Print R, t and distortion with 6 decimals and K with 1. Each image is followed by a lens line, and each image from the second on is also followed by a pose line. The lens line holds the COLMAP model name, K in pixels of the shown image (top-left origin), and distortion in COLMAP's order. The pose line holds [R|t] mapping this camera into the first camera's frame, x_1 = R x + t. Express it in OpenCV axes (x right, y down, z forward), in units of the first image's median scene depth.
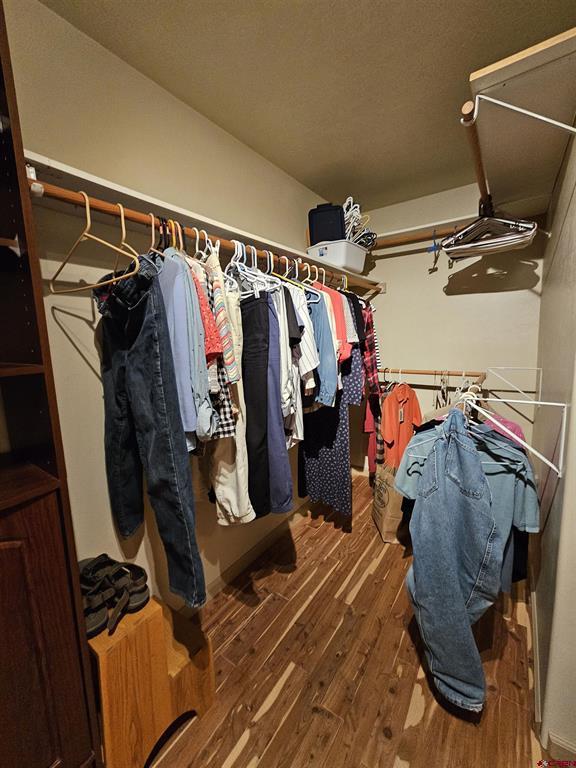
lens RADIAL K [[319.4, 0, 291.8], [0, 319.4, 379.8], [0, 0, 1]] dist [0.000211, 0.000247]
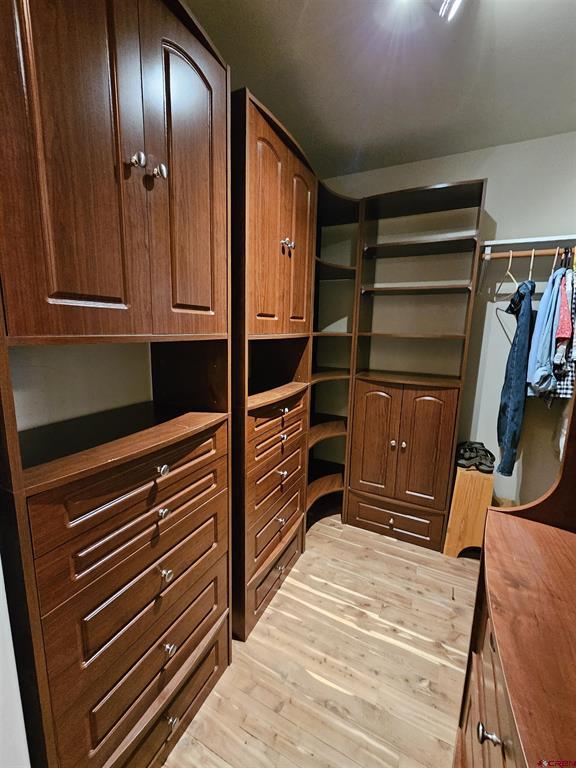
lens RADIAL K [[319.4, 0, 290.6], [0, 319.4, 382.6], [0, 0, 1]] dist [0.000211, 0.000247]
pose [[0.128077, 0.207288, -0.969860, 1.079321], [-0.159693, 0.969463, 0.186115, 0.047210], [0.978823, 0.131043, 0.157268, -0.465122]]
